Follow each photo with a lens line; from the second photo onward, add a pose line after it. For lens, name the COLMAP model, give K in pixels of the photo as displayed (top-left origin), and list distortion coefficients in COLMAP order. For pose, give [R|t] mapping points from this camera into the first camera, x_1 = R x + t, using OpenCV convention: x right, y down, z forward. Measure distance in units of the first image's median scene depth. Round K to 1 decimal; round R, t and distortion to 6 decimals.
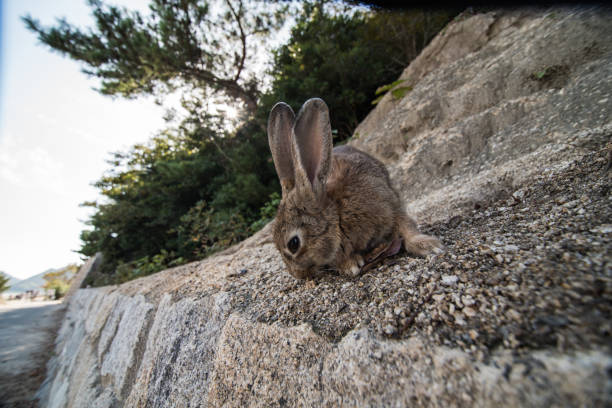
lens RADIAL K [[271.7, 0, 306.0], [0, 271.7, 204.0], [0, 0, 1]] dist [-0.020831, -0.004652]
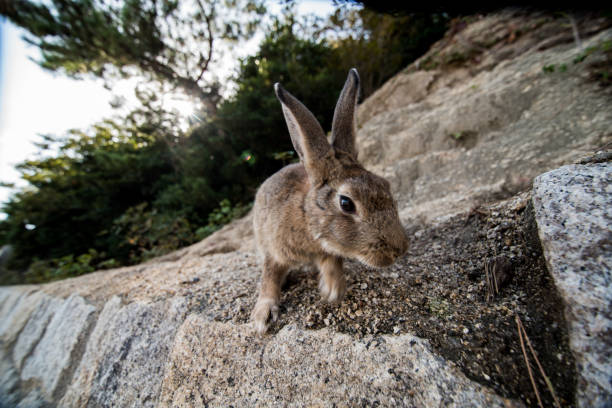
lens RADIAL K [[269.1, 0, 307.4], [0, 269.1, 204.2], [0, 0, 1]] dist [-0.020133, -0.004281]
pose [[0.977237, 0.105744, 0.183918, -0.006680], [-0.097740, 0.993848, -0.052081, -0.014075], [-0.188294, 0.032919, 0.981561, -0.054667]]
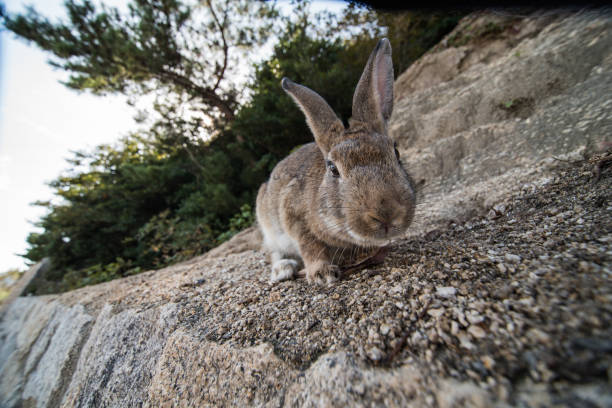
lens RADIAL K [[271.7, 0, 306.0], [0, 271.7, 204.0], [0, 0, 1]] dist [-0.020831, -0.004652]
pose [[0.992620, 0.065865, 0.101823, 0.001175], [-0.059881, 0.996355, -0.060750, 0.010394], [-0.105453, 0.054204, 0.992946, 0.024879]]
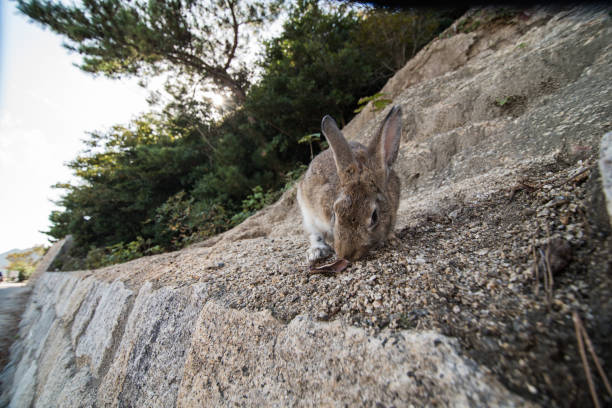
lens RADIAL K [[270.7, 0, 306.7], [0, 270.7, 204.3], [0, 0, 1]] dist [-0.017180, -0.005271]
pose [[0.995671, 0.064504, 0.066928, 0.009639], [-0.065774, 0.997691, 0.016950, -0.013148], [-0.065680, -0.021279, 0.997614, -0.039672]]
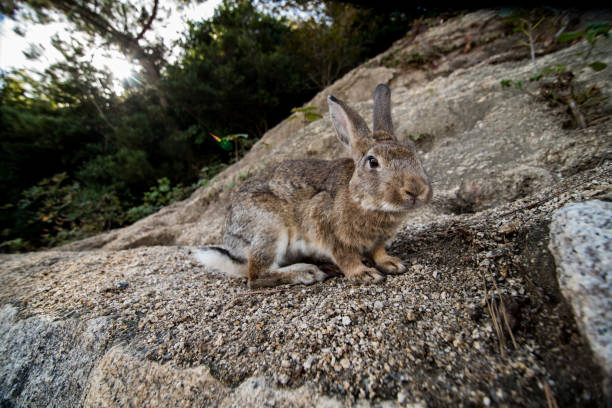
lens RADIAL K [[270.6, 0, 306.6], [0, 270.6, 204.8], [0, 0, 1]] dist [-0.019766, -0.004495]
pose [[0.914597, 0.154208, 0.373806, -0.016294], [-0.157467, 0.987279, -0.022010, -0.029043], [-0.372445, -0.038731, 0.927246, -0.010811]]
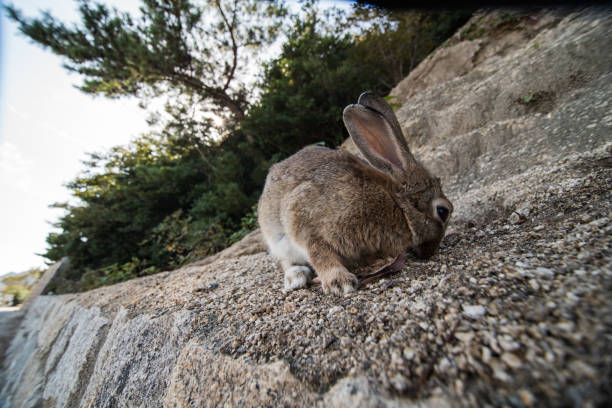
lens RADIAL K [[272.4, 0, 305.8], [0, 272.4, 204.1], [0, 0, 1]] dist [-0.021287, -0.004092]
pose [[0.996578, 0.054536, 0.062116, -0.000541], [-0.051336, 0.997327, -0.051998, 0.004898], [-0.064786, 0.048631, 0.996714, 0.029425]]
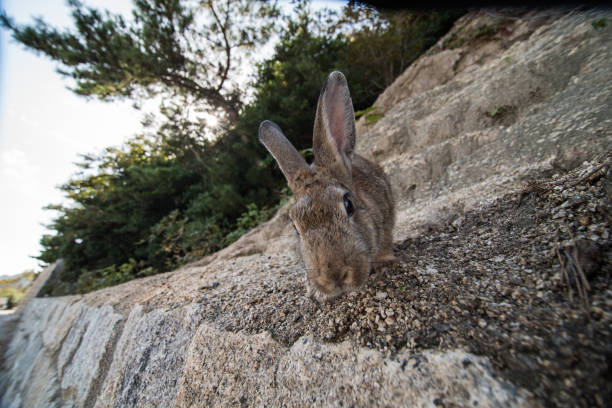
lens RADIAL K [[270.6, 0, 306.6], [0, 270.6, 204.8], [0, 0, 1]] dist [-0.019766, -0.004495]
pose [[0.995788, 0.040171, 0.082420, 0.007540], [-0.036695, 0.998389, -0.043271, -0.008609], [-0.084025, 0.040064, 0.995658, -0.027290]]
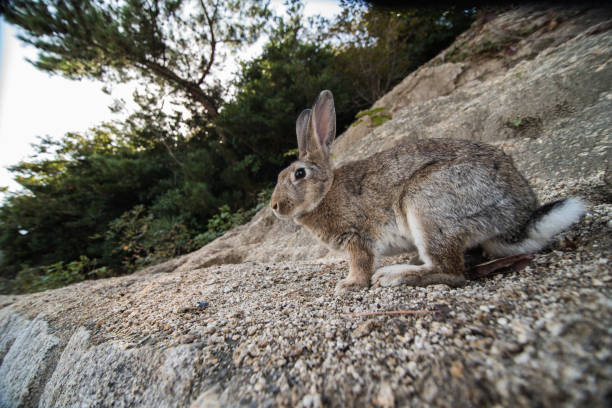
lens RADIAL K [[273.8, 0, 307.3], [0, 273.8, 203.1], [0, 0, 1]] dist [-0.018792, -0.004293]
pose [[0.976253, 0.121472, 0.179372, -0.039736], [-0.107687, 0.990568, -0.084724, 0.002497], [-0.187972, 0.063396, 0.980126, 0.066179]]
